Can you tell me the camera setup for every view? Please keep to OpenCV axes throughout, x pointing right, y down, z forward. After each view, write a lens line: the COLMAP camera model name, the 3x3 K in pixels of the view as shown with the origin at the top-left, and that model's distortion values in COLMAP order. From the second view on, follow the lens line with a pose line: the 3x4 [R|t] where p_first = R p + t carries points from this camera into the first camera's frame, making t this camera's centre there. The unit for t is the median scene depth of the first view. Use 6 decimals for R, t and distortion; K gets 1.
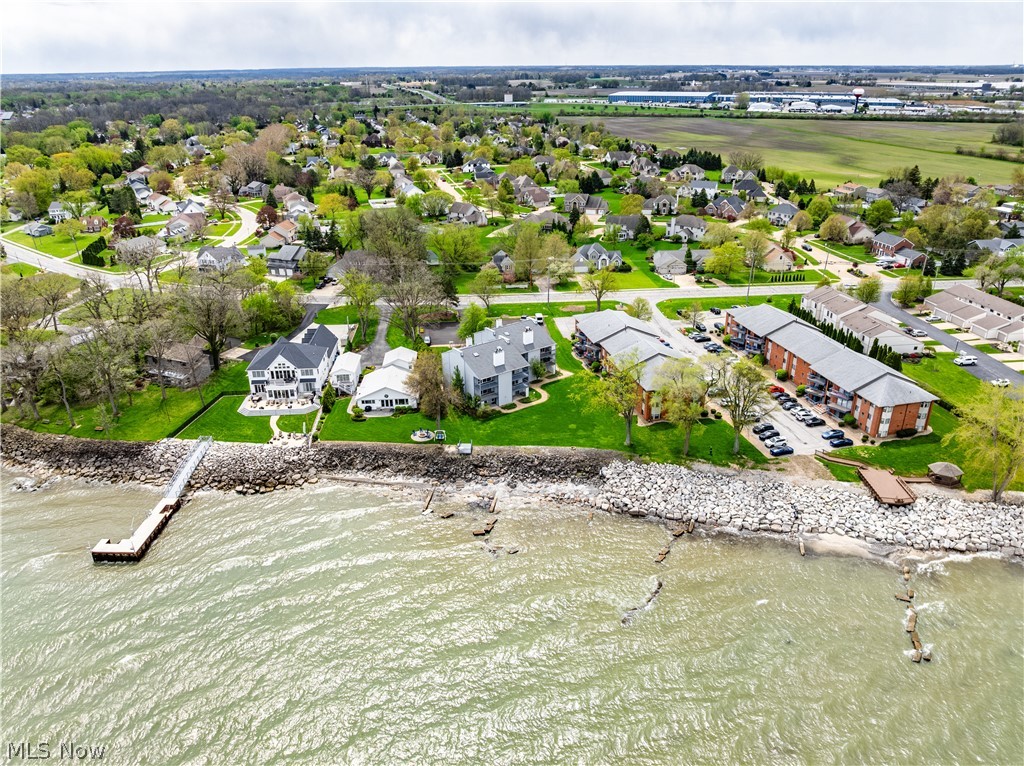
lens RADIAL K [[707.0, 0, 512.0], [0, 707.0, 383.0], [0, 0, 1]] dist [-0.039313, 0.000503]
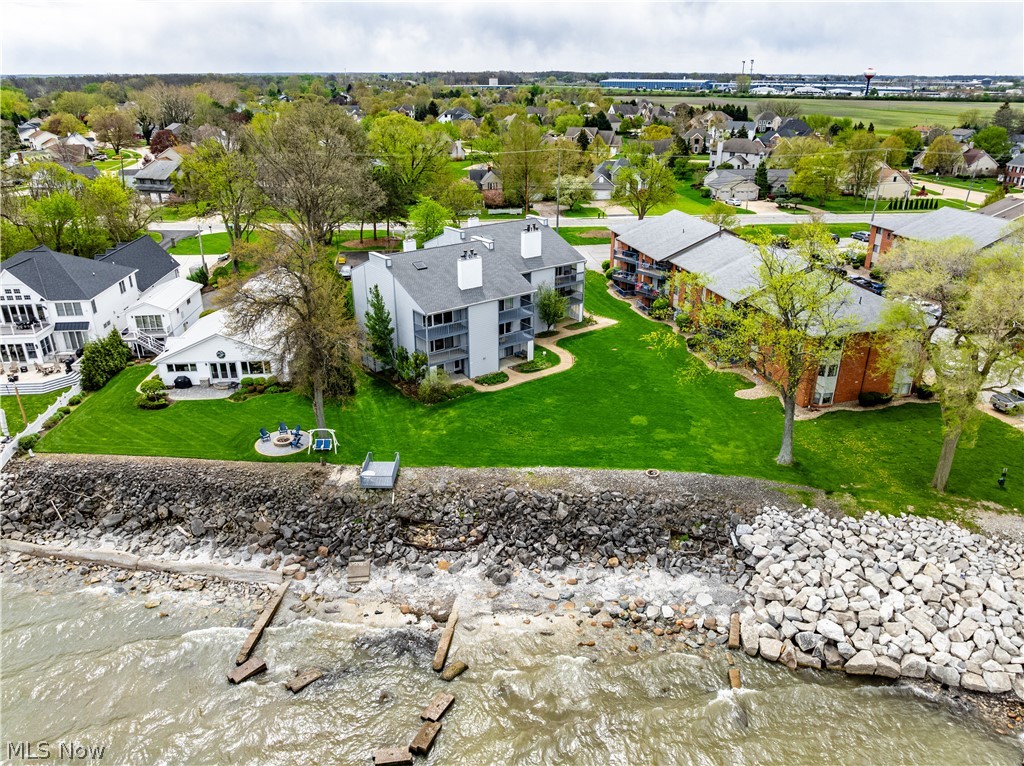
lens RADIAL K [[707.0, 0, 512.0], [0, 707.0, 383.0], [0, 0, 1]] dist [-0.039313, 0.000503]
pose [[0.999764, 0.001588, 0.021665, -0.001204], [-0.001371, 0.999949, -0.010040, 0.042869], [-0.021680, 0.010007, 0.999715, 0.570139]]
